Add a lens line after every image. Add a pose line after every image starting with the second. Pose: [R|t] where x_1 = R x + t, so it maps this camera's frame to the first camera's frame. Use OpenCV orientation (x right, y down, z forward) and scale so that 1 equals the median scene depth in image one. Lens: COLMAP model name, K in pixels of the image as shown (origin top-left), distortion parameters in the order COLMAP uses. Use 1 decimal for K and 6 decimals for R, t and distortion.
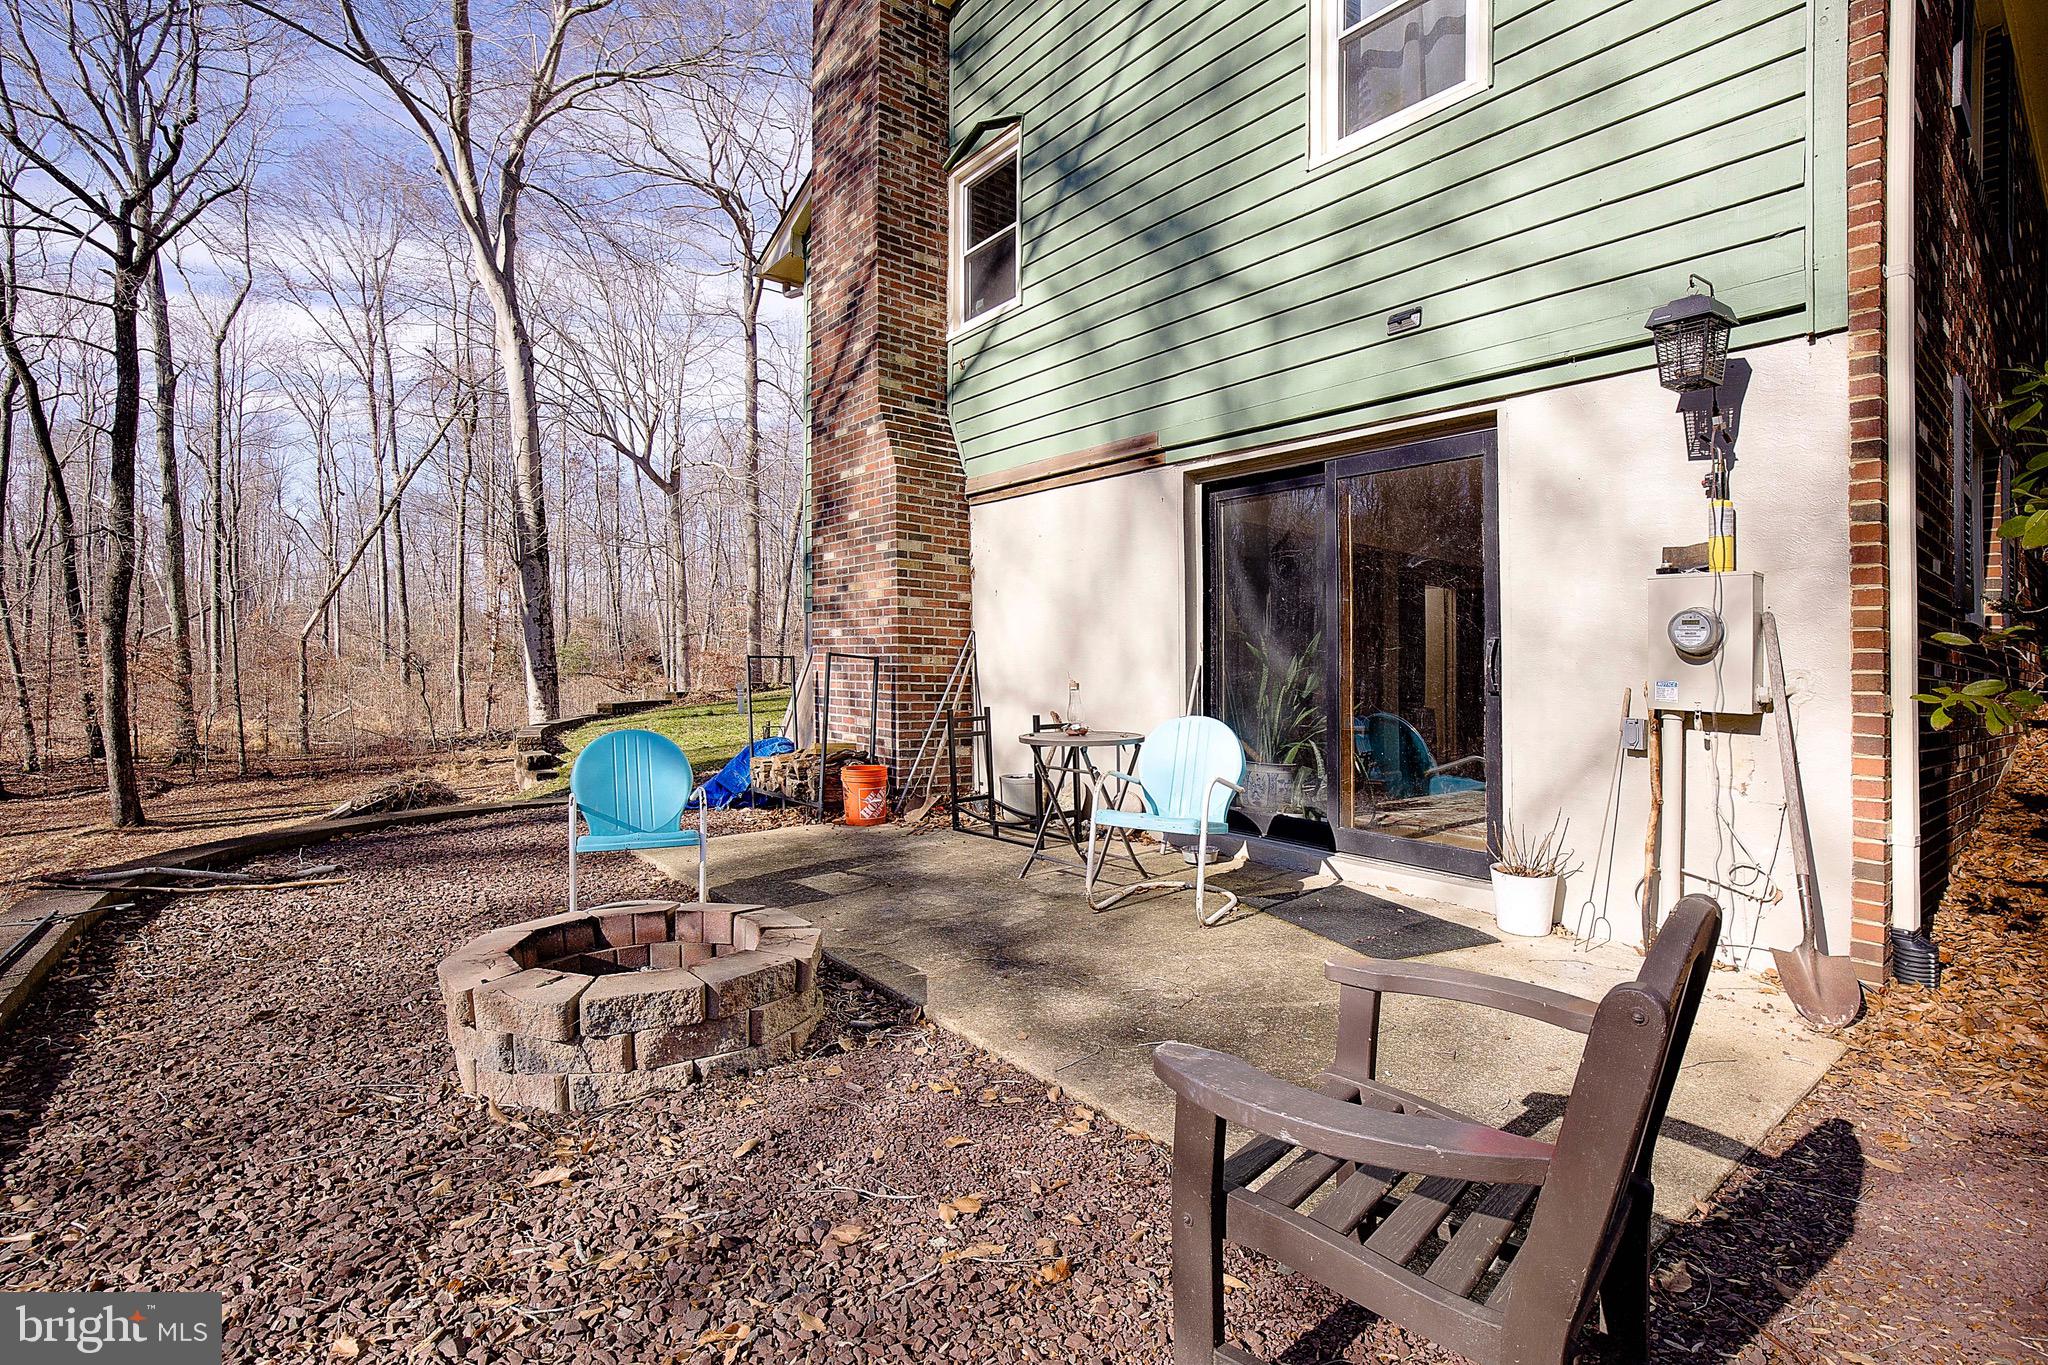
lens RADIAL K [[949.8, 0, 1031.1], [0, 949.8, 694.4], [0, 0, 1]] dist [-0.017160, -0.000095]
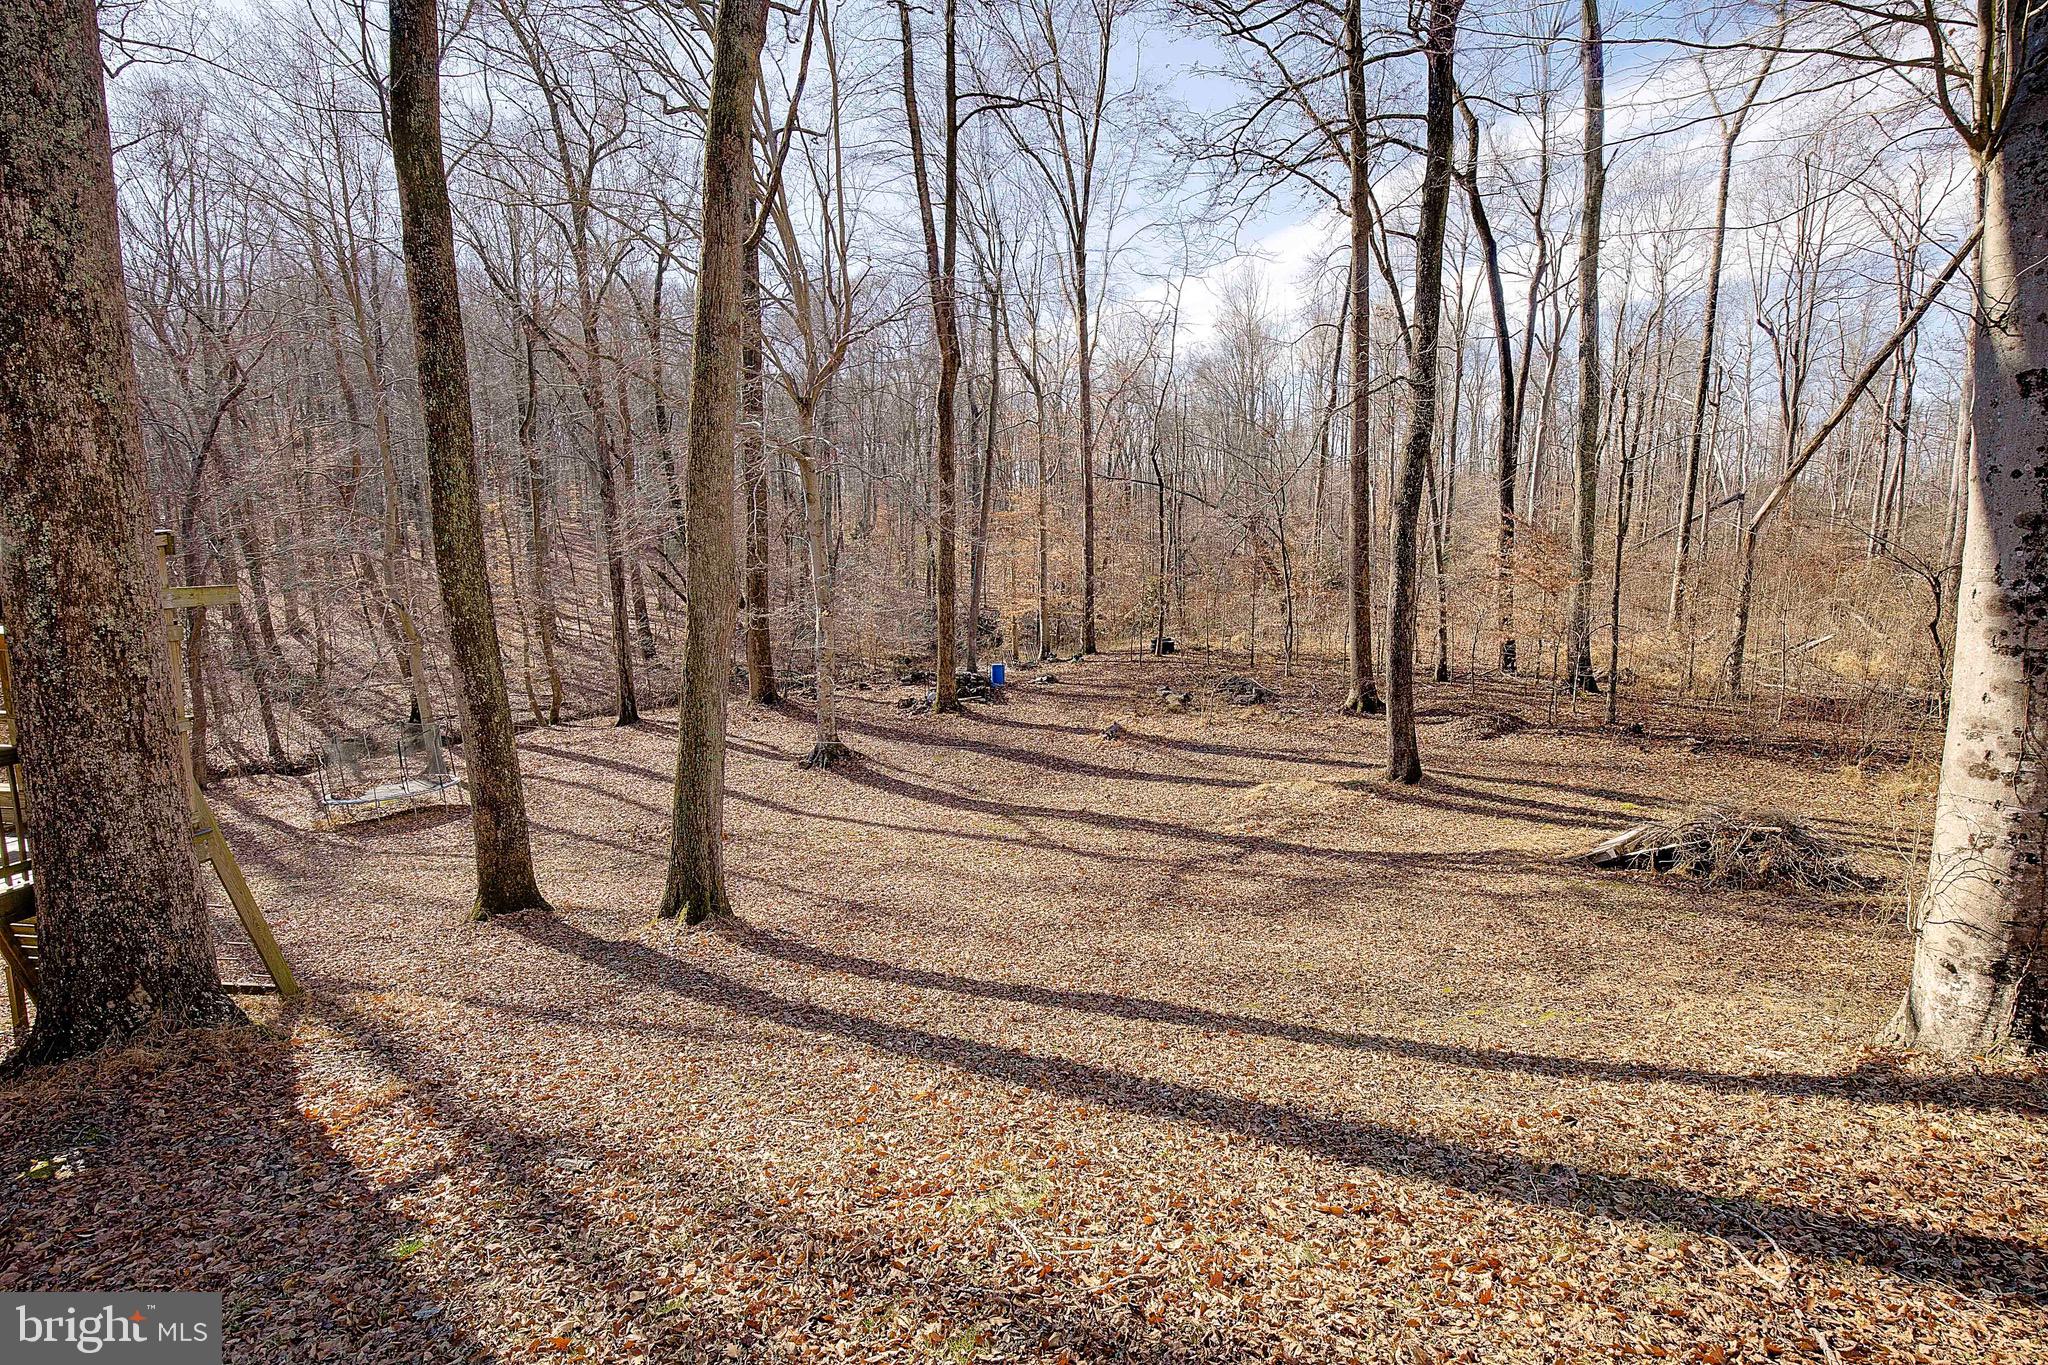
lens RADIAL K [[935.3, 0, 1033.6], [0, 935.3, 703.8], [0, 0, 1]] dist [-0.042708, 0.009579]
pose [[0.131385, 0.147021, -0.980369, -1.224347], [-0.030511, 0.989073, 0.144238, -0.094047], [0.990862, 0.010961, 0.134435, 2.692785]]
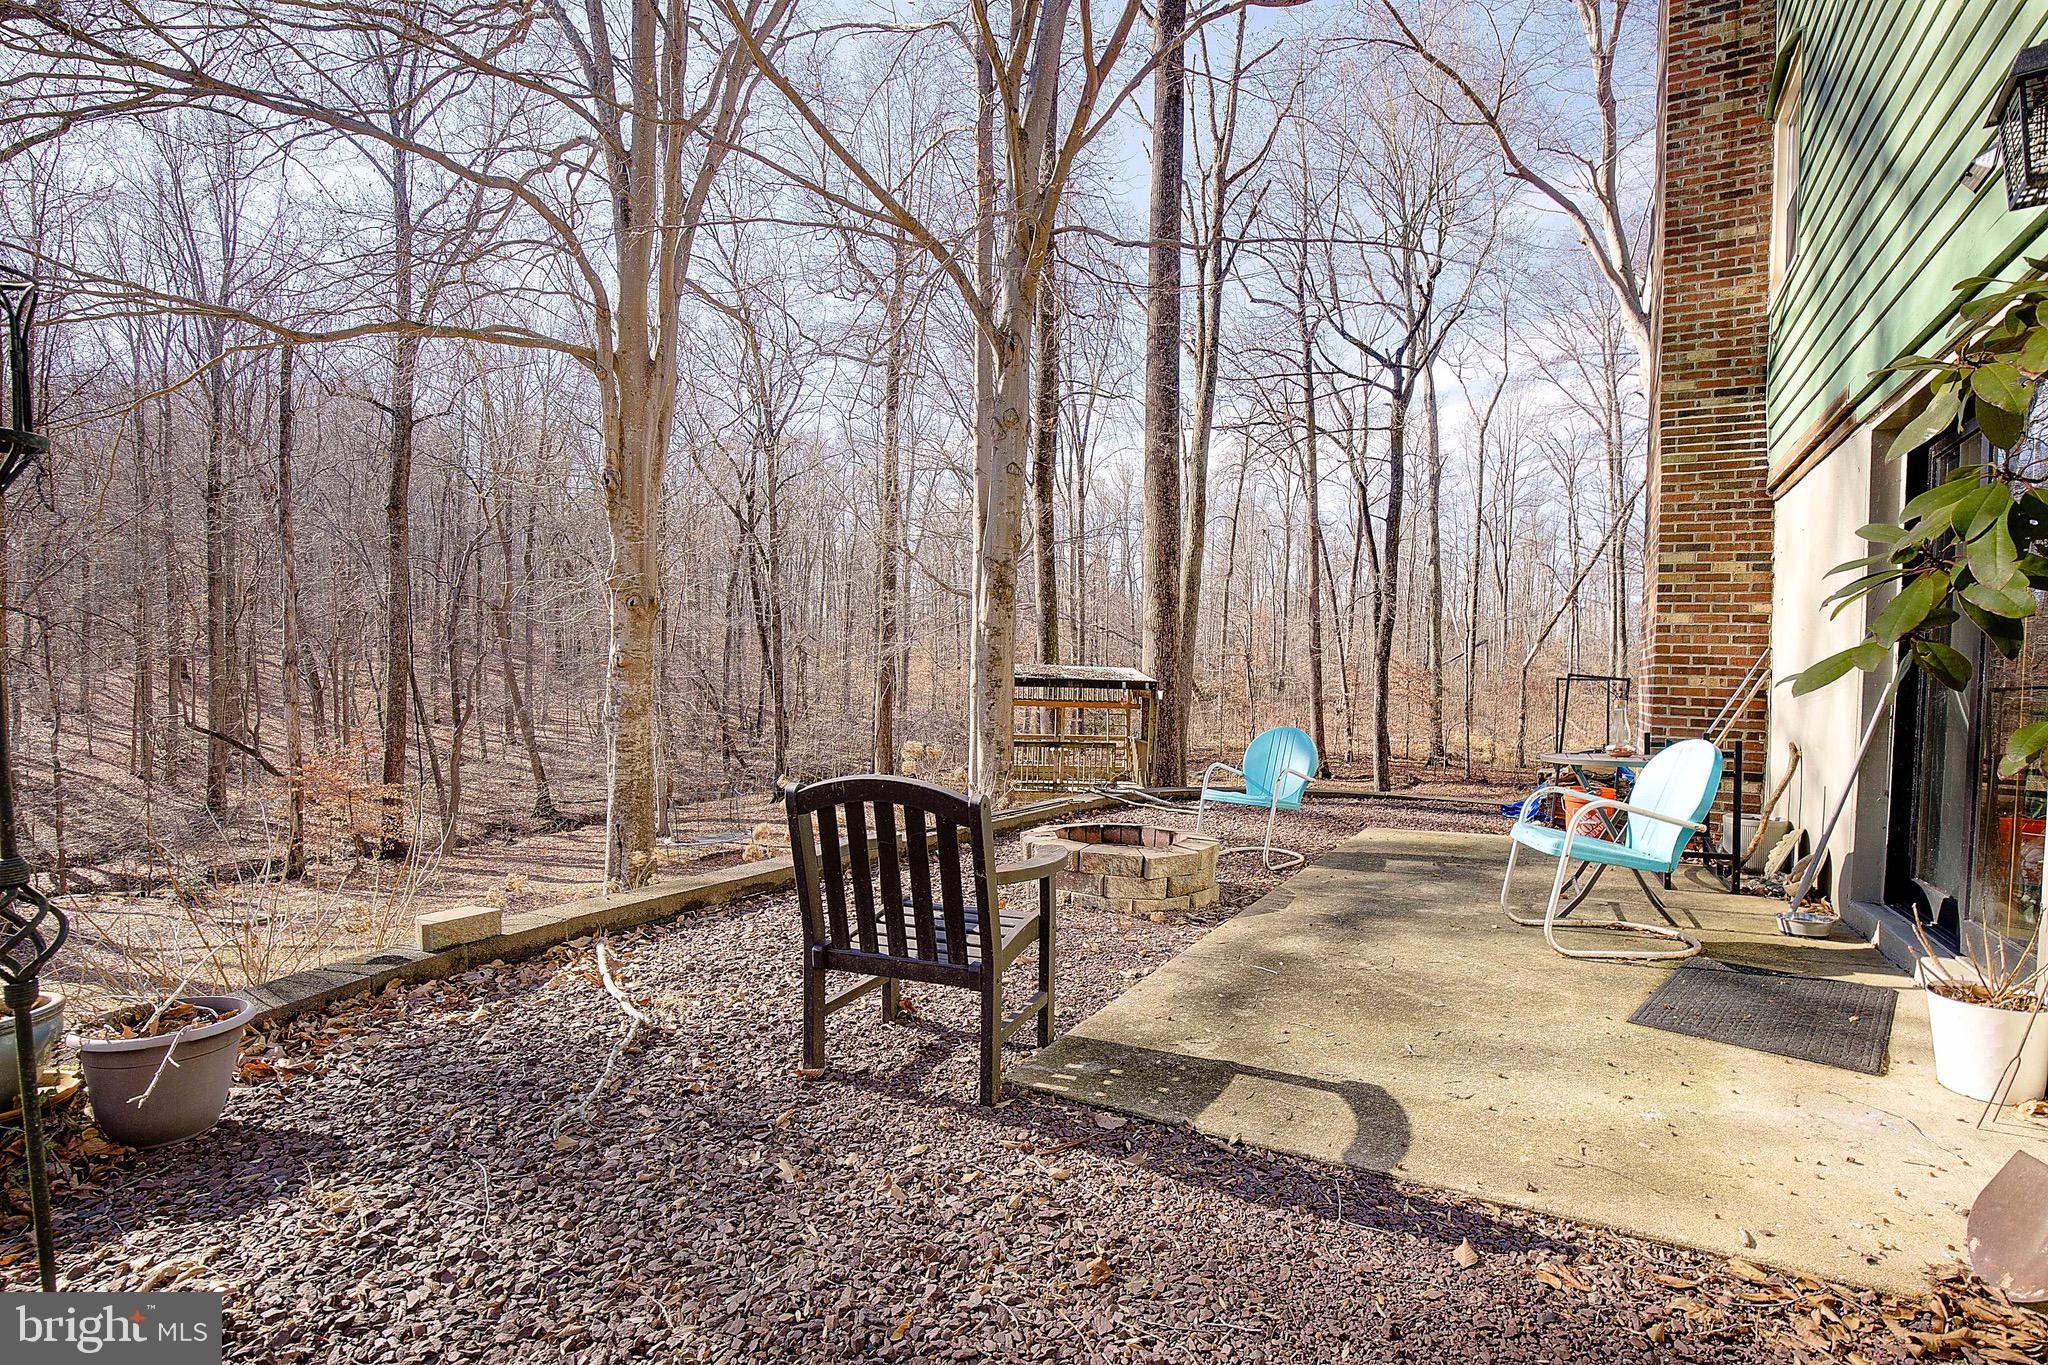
lens RADIAL K [[935.3, 0, 1033.6], [0, 935.3, 703.8], [0, 0, 1]] dist [-0.042708, 0.009579]
pose [[0.369112, 0.025867, -0.929025, 0.445017], [-0.045801, 0.998904, 0.009615, 0.005415], [0.928256, 0.039001, 0.369893, 0.085216]]
